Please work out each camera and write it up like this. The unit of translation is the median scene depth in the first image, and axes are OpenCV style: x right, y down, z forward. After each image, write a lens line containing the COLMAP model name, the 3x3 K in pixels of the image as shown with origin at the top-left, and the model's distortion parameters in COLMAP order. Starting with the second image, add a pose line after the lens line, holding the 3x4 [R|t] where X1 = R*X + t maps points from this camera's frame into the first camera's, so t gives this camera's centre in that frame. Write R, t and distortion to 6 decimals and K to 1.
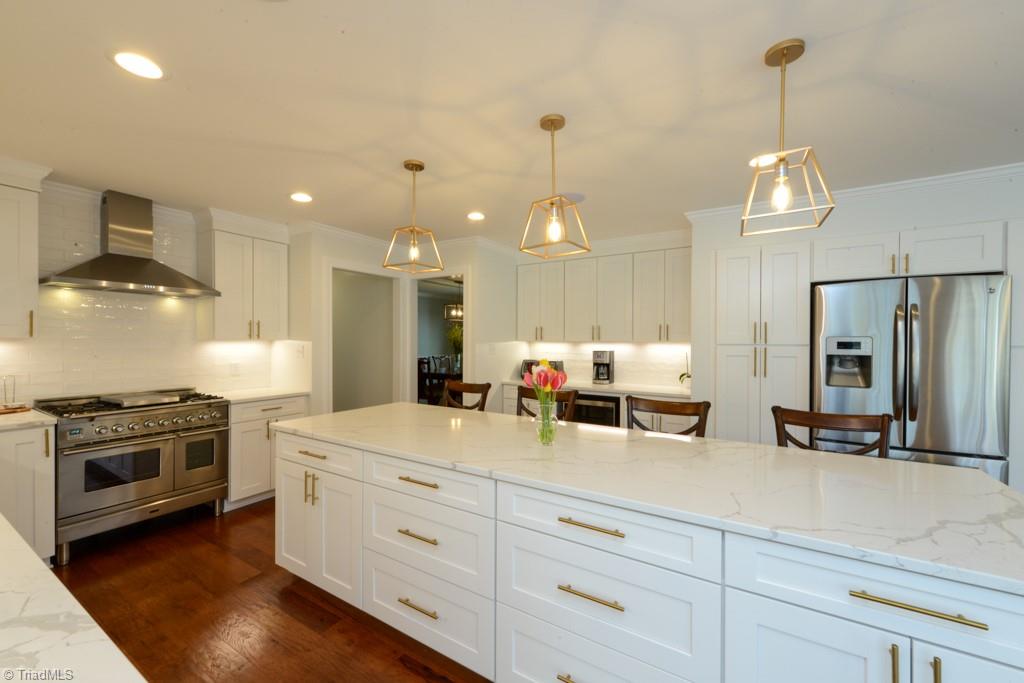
lens RADIAL K [[405.7, 0, 511.5], [0, 405.7, 344.9], [0, 0, 1]] dist [0.007854, -0.001320]
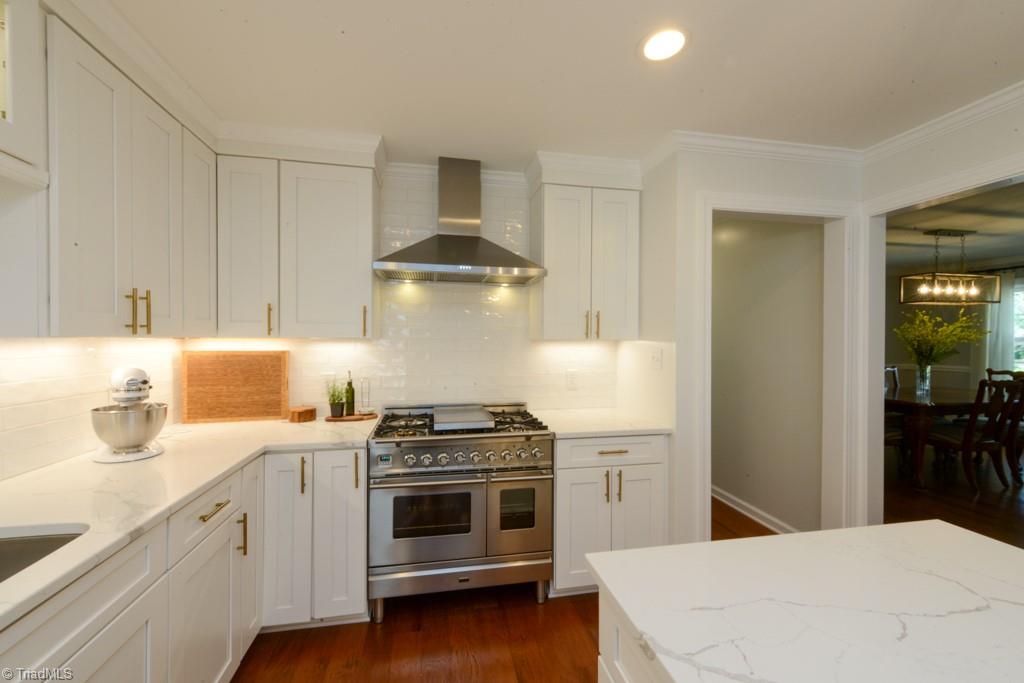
lens RADIAL K [[405.7, 0, 508.0], [0, 405.7, 343.2], [0, 0, 1]] dist [0.007854, -0.001320]
pose [[0.679271, 0.001770, -0.733885, -0.264920], [-0.007409, 0.999963, -0.004446, -0.003264], [0.733850, 0.008457, 0.679259, 0.498278]]
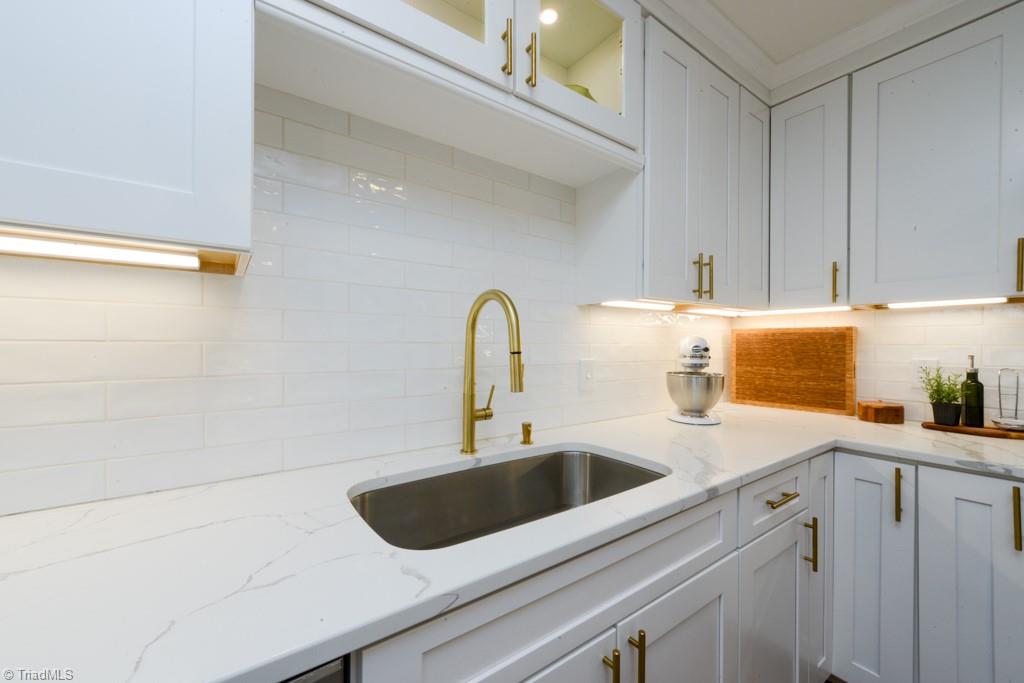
lens RADIAL K [[405.7, 0, 511.3], [0, 405.7, 343.6], [0, 0, 1]] dist [0.007854, -0.001320]
pose [[-0.378893, -0.009071, -0.925396, -0.372245], [-0.016637, 0.999857, -0.002989, 0.042774], [0.925291, 0.014264, -0.378989, 0.479114]]
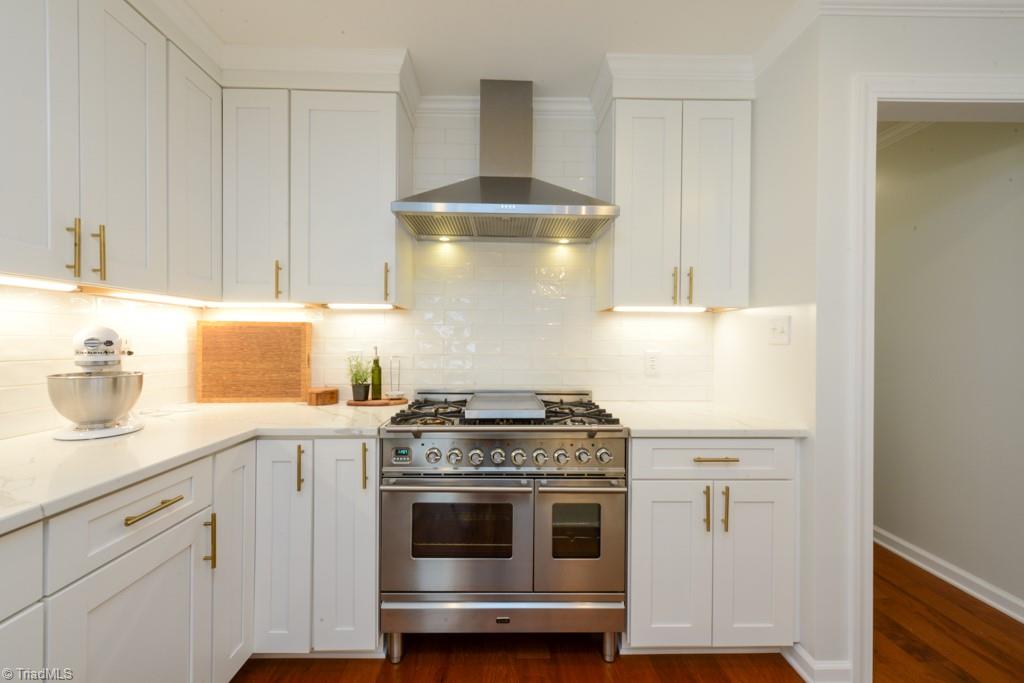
lens RADIAL K [[405.7, 0, 509.0], [0, 405.7, 343.4], [0, 0, 1]] dist [0.007854, -0.001320]
pose [[0.544451, 0.001769, -0.838791, -0.372679], [-0.012170, 0.999909, -0.005791, 0.042276], [0.838704, 0.013361, 0.544423, 0.621995]]
